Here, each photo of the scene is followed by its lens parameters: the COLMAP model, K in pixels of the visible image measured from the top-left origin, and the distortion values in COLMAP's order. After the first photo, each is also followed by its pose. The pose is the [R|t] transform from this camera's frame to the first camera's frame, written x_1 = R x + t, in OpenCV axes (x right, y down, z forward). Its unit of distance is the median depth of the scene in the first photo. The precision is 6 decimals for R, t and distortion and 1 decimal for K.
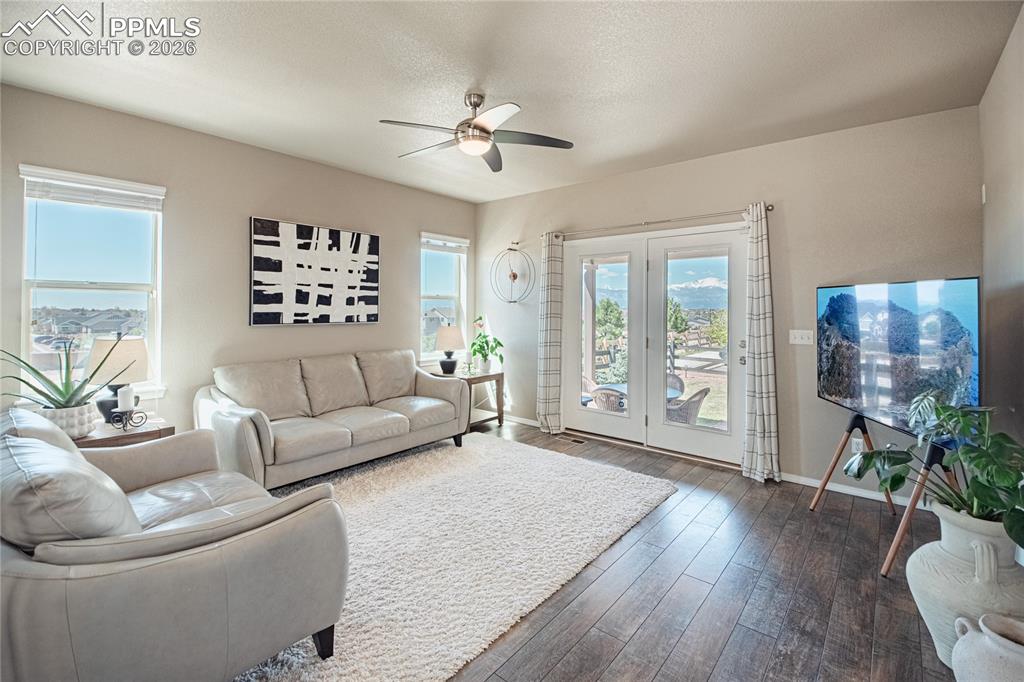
lens RADIAL K [[447.4, 0, 509.7], [0, 447.4, 303.0], [0, 0, 1]] dist [0.002709, -0.011078]
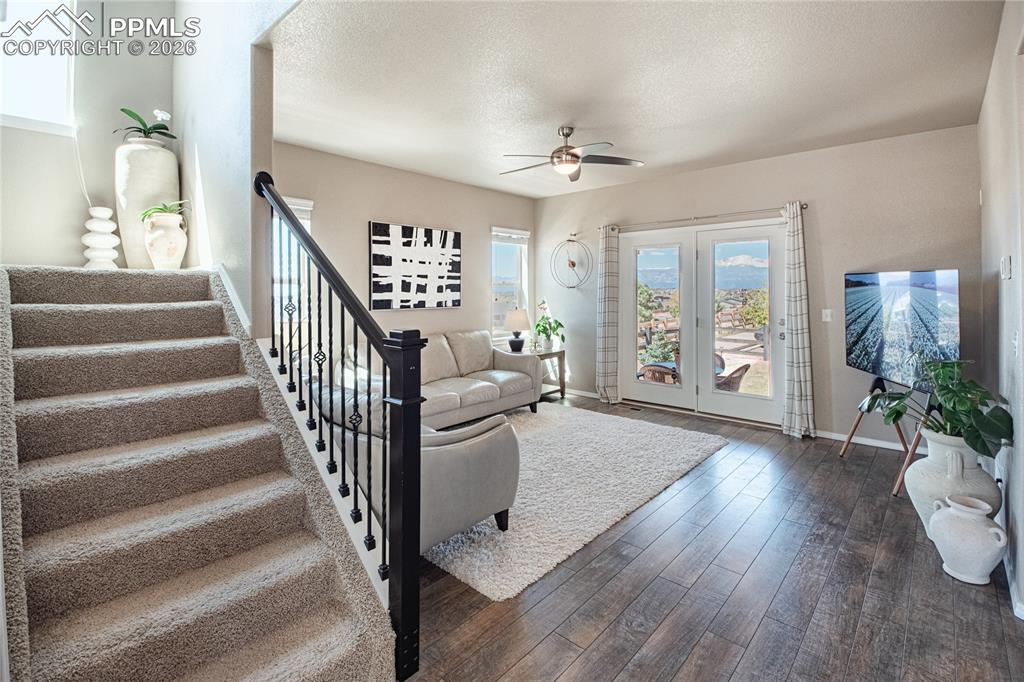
lens RADIAL K [[473.3, 0, 509.3], [0, 473.3, 286.4], [0, 0, 1]] dist [0.000398, -0.010591]
pose [[0.999266, -0.011869, -0.036426, -0.137714], [0.011960, 0.999926, 0.002288, -0.012527], [0.036397, -0.002722, 0.999334, -0.246985]]
